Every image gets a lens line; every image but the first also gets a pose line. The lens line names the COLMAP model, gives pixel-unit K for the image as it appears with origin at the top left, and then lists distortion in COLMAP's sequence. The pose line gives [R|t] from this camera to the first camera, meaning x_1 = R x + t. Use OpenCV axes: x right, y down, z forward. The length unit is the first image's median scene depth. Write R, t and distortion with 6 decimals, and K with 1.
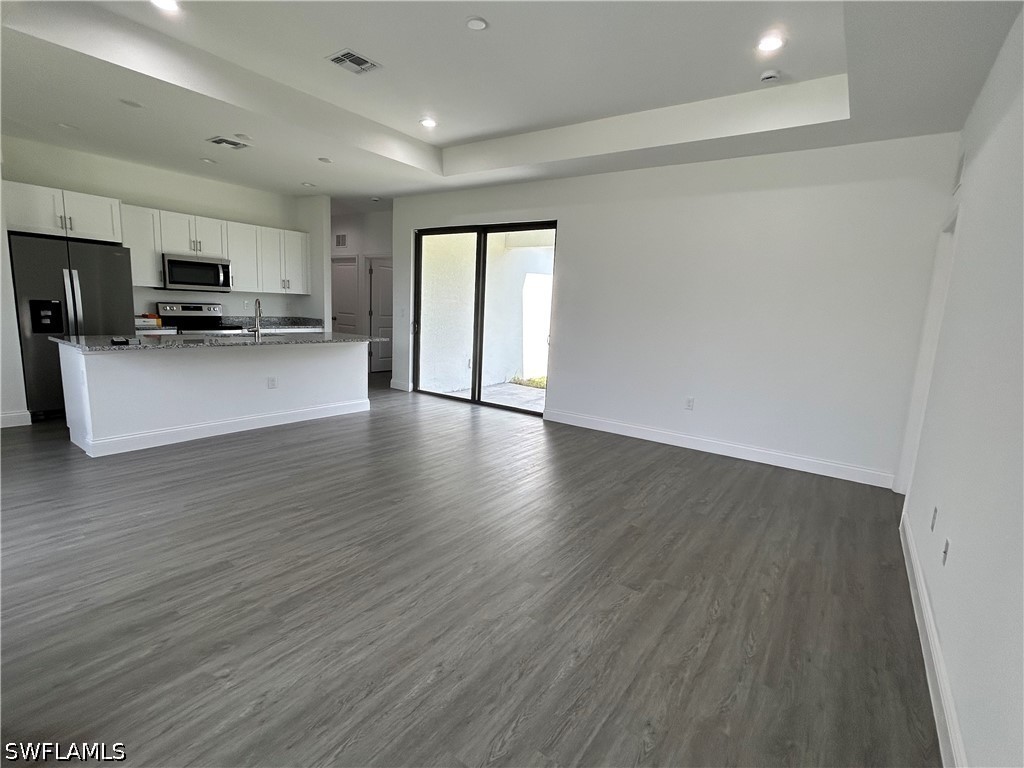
lens RADIAL K [[488.5, 0, 510.7], [0, 488.5, 386.4], [0, 0, 1]] dist [-0.001221, -0.001827]
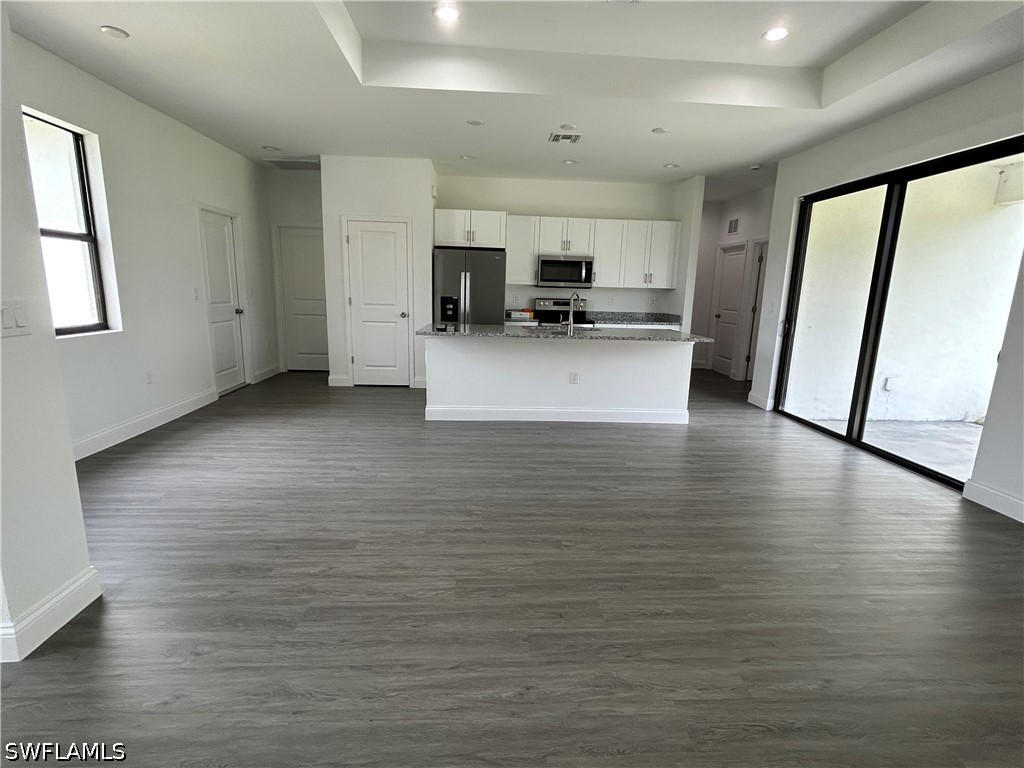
lens RADIAL K [[488.5, 0, 511.1], [0, 488.5, 383.6], [0, 0, 1]] dist [-0.001221, -0.001827]
pose [[0.631427, 0.119782, -0.766128, 0.151132], [-0.124230, 0.990862, 0.052531, -0.026332], [0.765420, 0.062006, 0.640537, 0.234205]]
